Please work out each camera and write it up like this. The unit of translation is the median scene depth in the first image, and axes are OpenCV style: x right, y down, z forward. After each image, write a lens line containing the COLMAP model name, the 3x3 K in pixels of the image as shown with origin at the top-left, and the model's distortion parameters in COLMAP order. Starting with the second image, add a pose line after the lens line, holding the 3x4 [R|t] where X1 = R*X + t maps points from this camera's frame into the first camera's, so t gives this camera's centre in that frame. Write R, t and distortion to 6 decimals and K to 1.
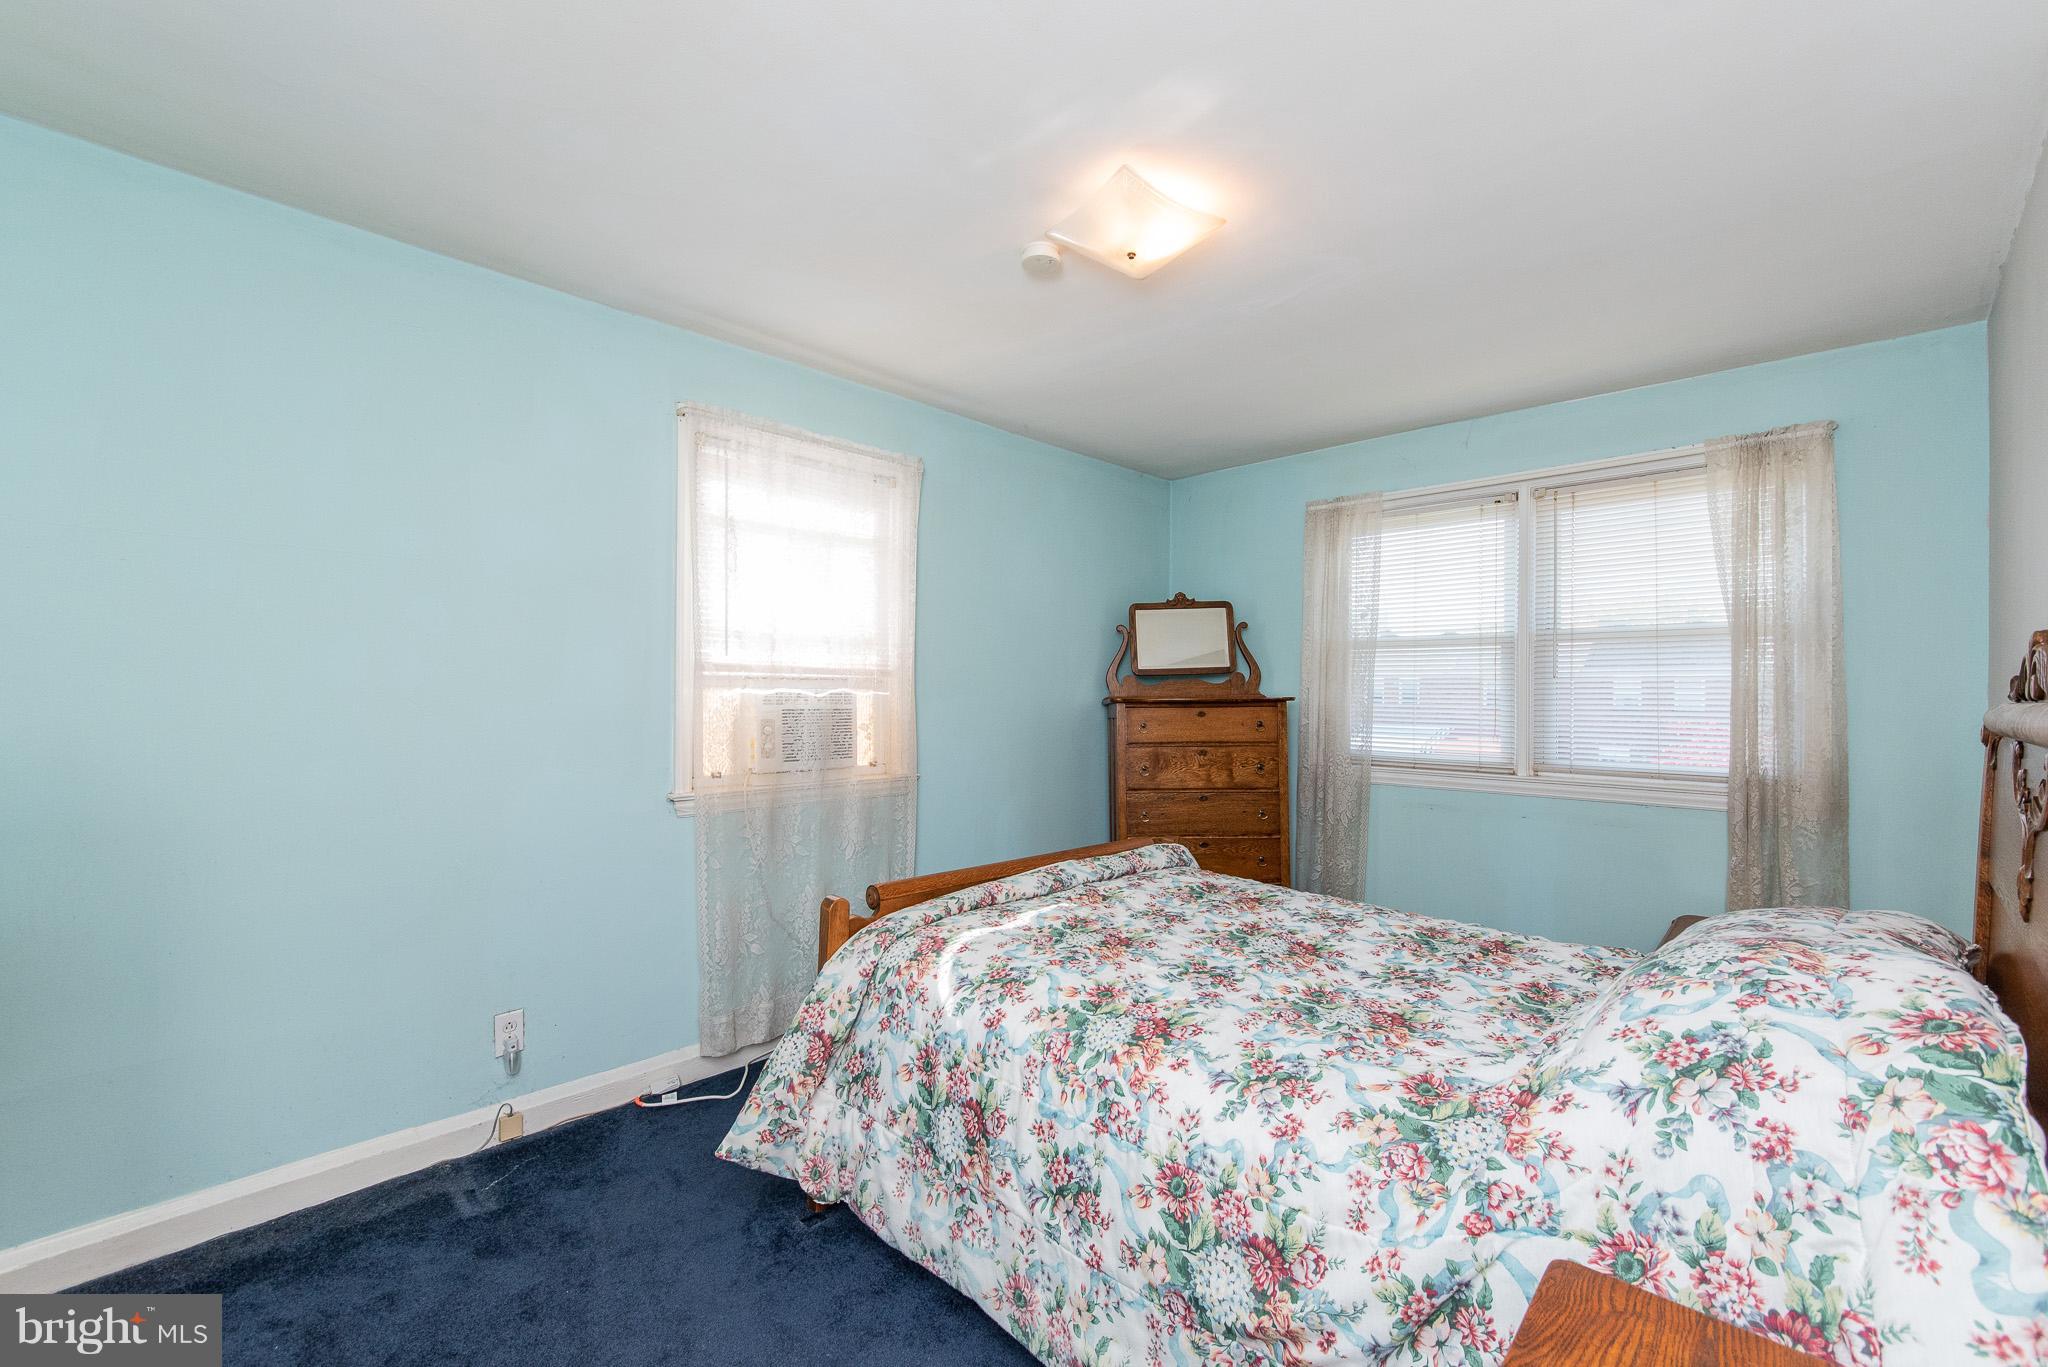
lens RADIAL K [[870.0, 0, 1028.4], [0, 870.0, 691.2], [0, 0, 1]] dist [-0.006419, 0.001043]
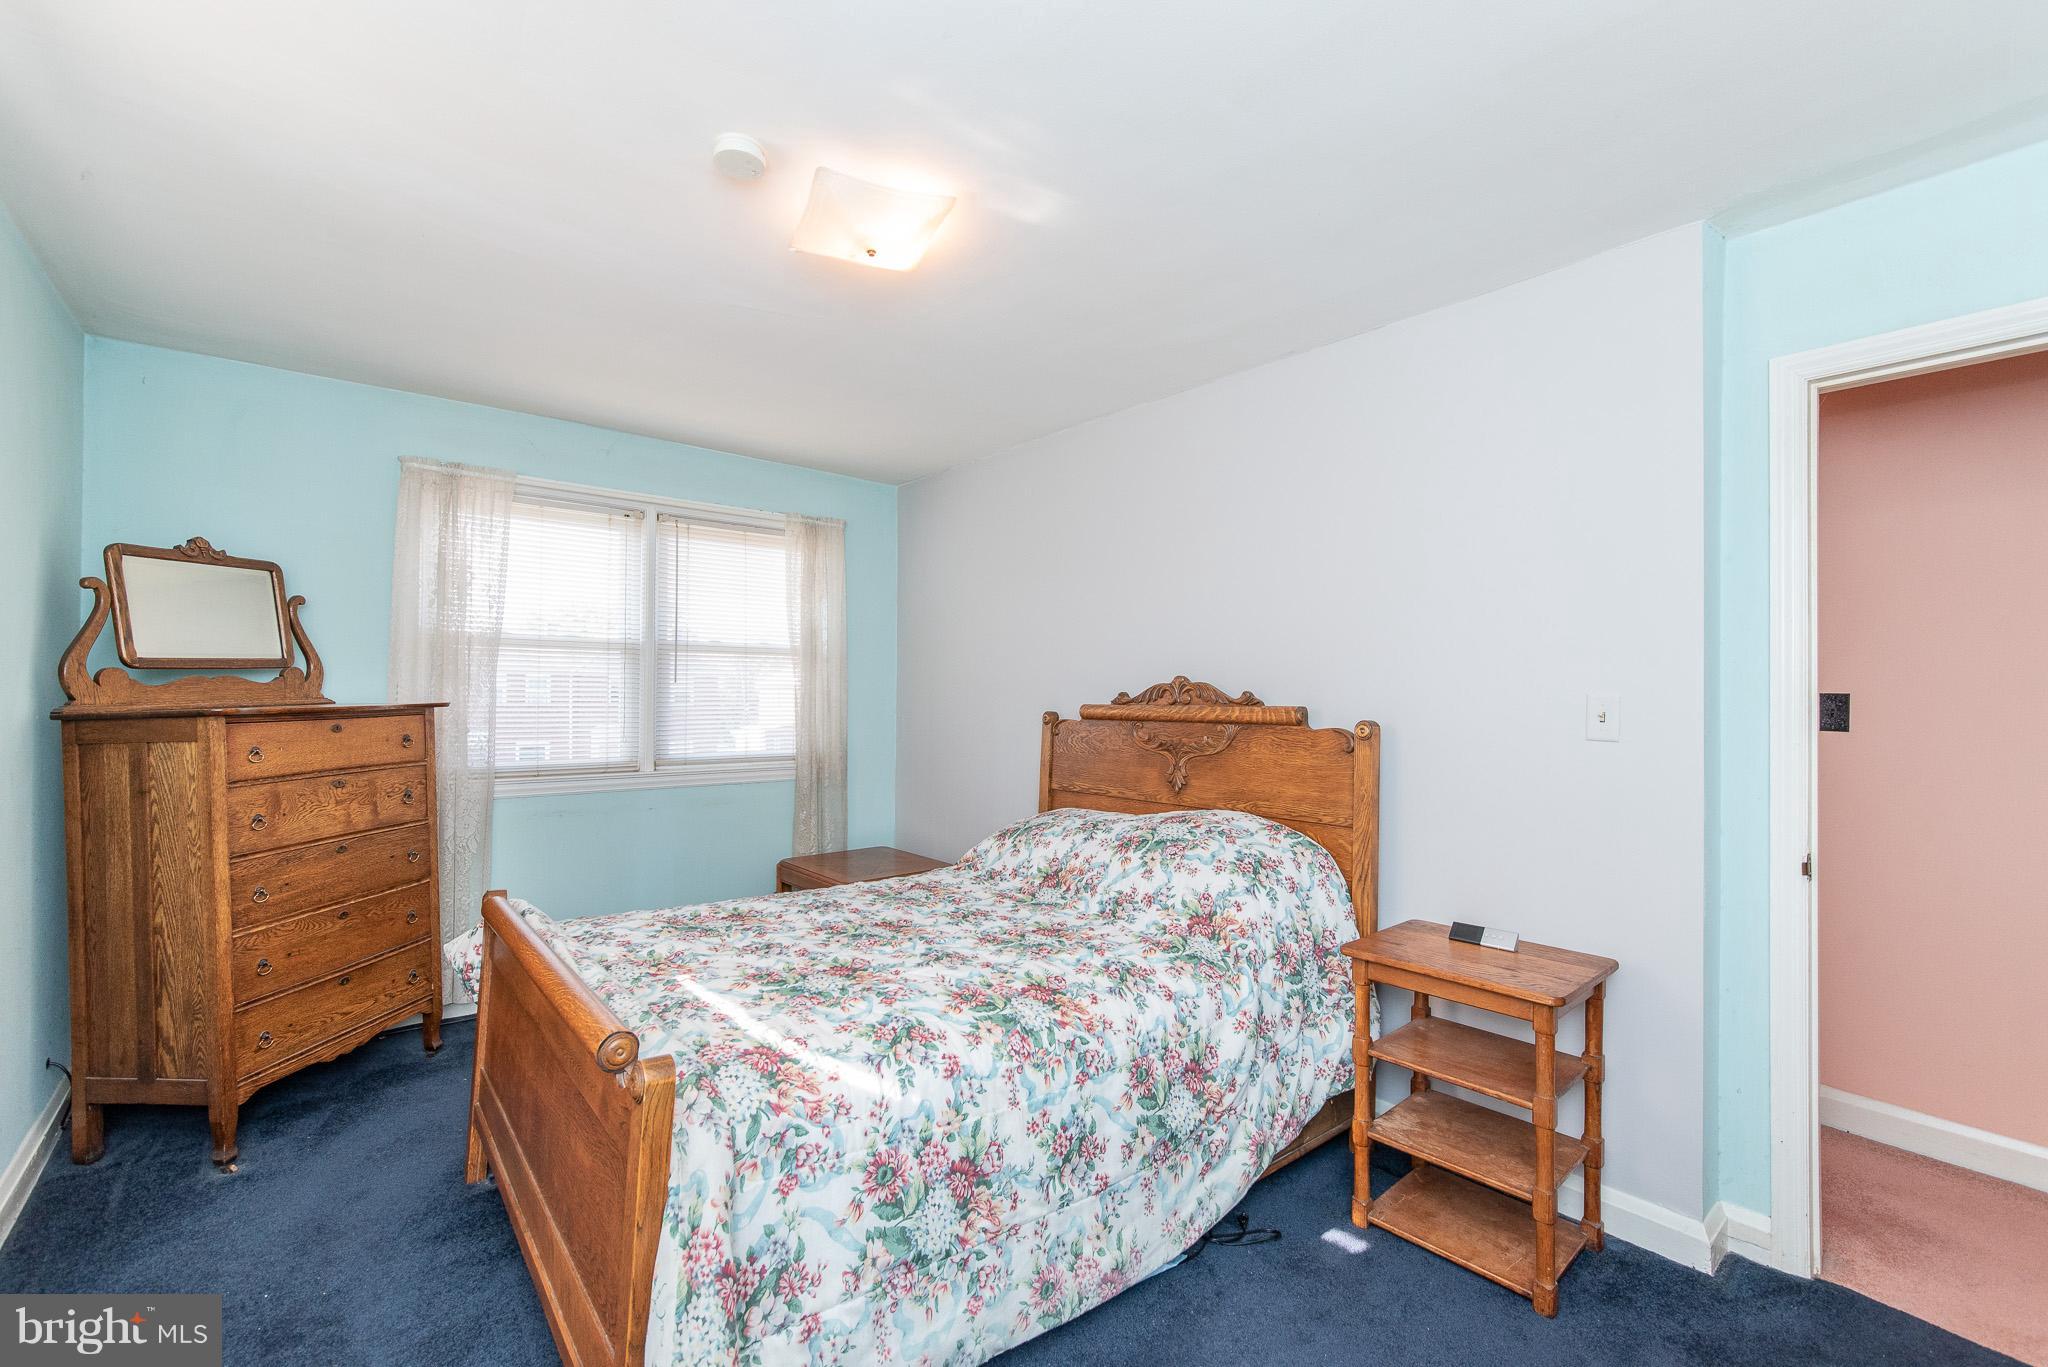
lens RADIAL K [[870.0, 0, 1020.2], [0, 870.0, 692.8], [0, 0, 1]] dist [-0.006419, 0.001043]
pose [[0.107377, -0.004353, 0.994209, -0.524483], [-0.006706, 0.999965, 0.005102, -0.011764], [-0.994196, -0.007215, 0.107344, 0.463334]]
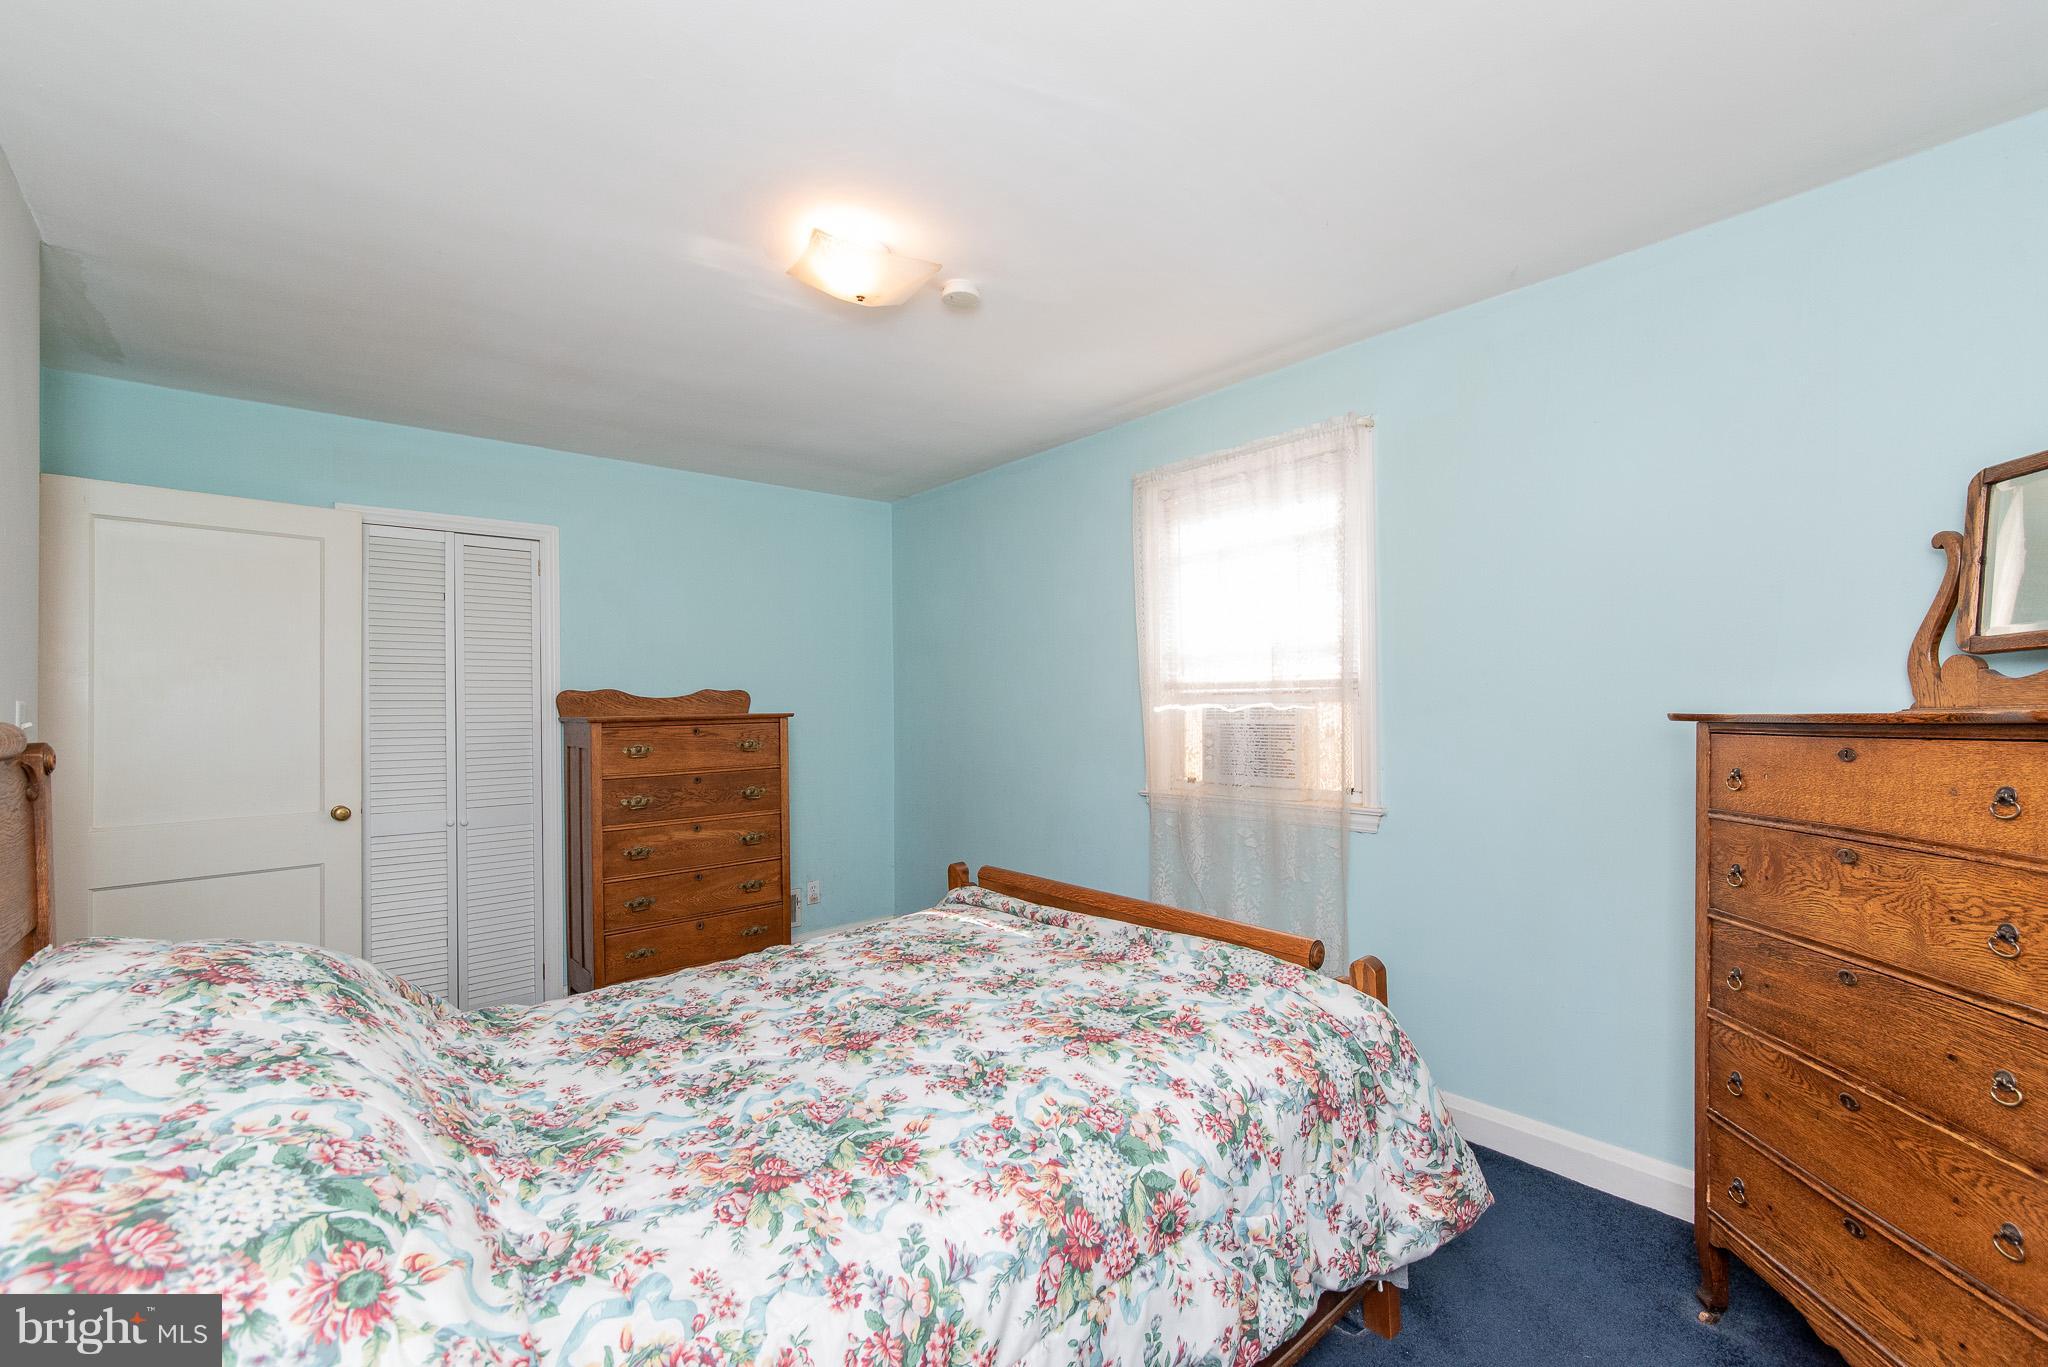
lens RADIAL K [[870.0, 0, 1040.2], [0, 870.0, 697.9], [0, 0, 1]] dist [-0.006419, 0.001043]
pose [[-0.082607, -0.014686, -0.996474, 0.734271], [0.011360, 0.999813, -0.015677, 0.003824], [0.996517, -0.012615, -0.082425, 0.825171]]
